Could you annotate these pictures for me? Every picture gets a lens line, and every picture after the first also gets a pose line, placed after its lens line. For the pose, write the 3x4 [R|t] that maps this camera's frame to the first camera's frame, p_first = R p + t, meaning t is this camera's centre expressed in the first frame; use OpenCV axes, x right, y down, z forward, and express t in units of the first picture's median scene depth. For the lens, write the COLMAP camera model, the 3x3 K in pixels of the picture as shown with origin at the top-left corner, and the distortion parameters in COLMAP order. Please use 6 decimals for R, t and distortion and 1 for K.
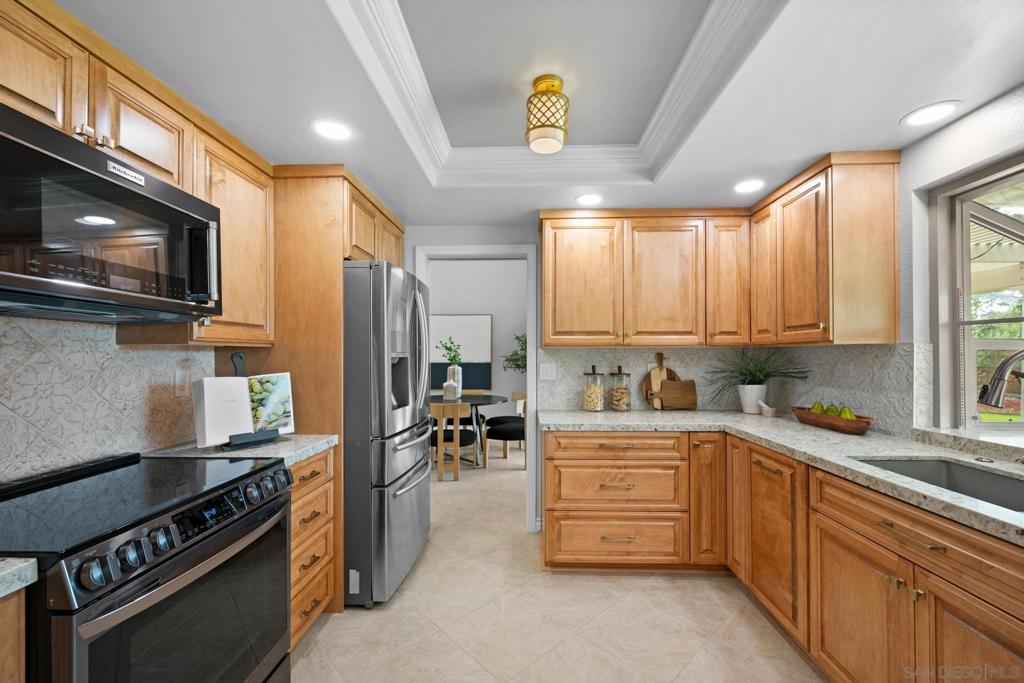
lens RADIAL K [[414.1, 0, 516.6], [0, 414.1, 352.2], [0, 0, 1]] dist [0.000877, 0.000259]
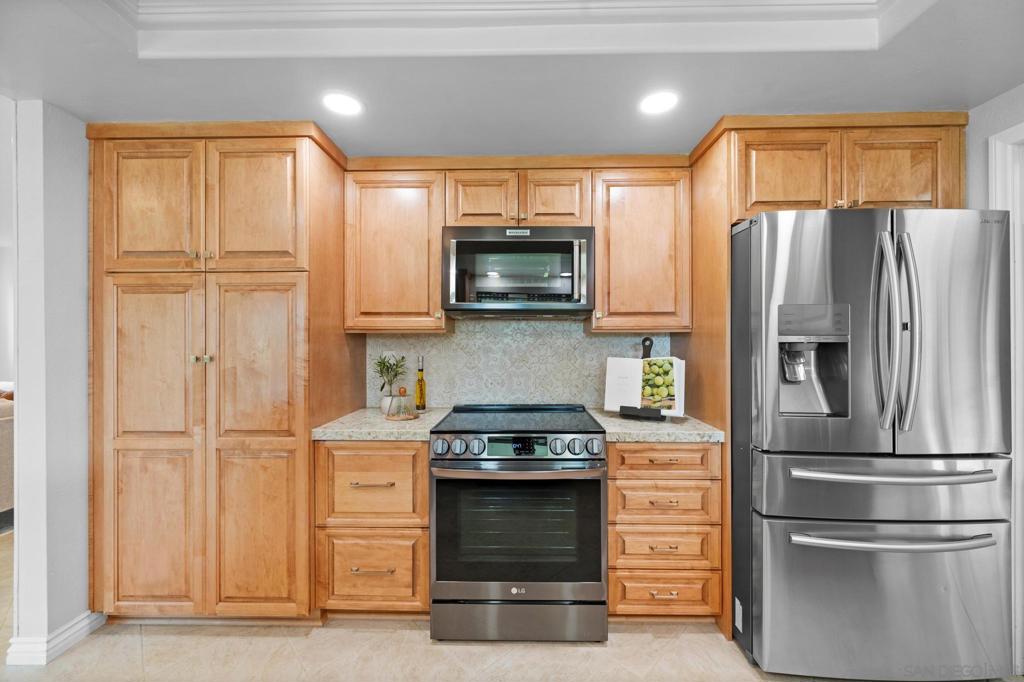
lens RADIAL K [[414.1, 0, 519.9], [0, 414.1, 341.3], [0, 0, 1]] dist [0.000877, 0.000259]
pose [[0.015655, 0.000342, -0.999877, 0.354009], [0.007852, 0.999969, 0.000465, 0.005600], [0.999847, -0.007858, 0.015651, 0.463658]]
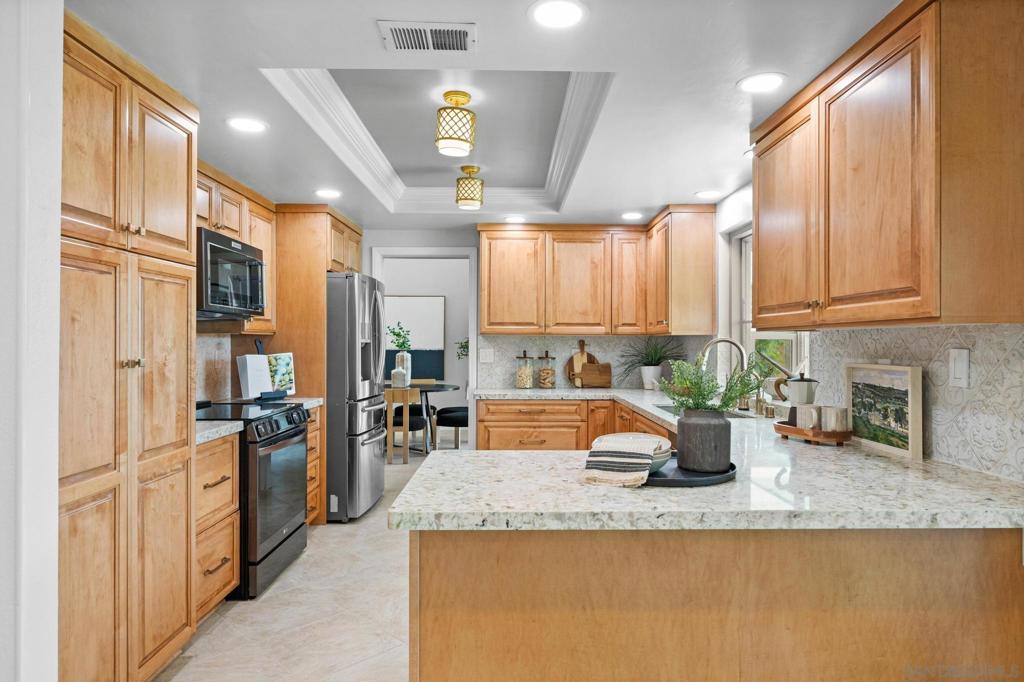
lens RADIAL K [[616.3, 0, 551.8], [0, 616.3, 341.6], [0, 0, 1]] dist [0.003568, 0.000017]
pose [[0.995270, 0.004858, 0.097028, 0.110743], [-0.005475, 0.999966, 0.006091, -0.005560], [-0.096995, -0.006593, 0.995263, -0.942974]]
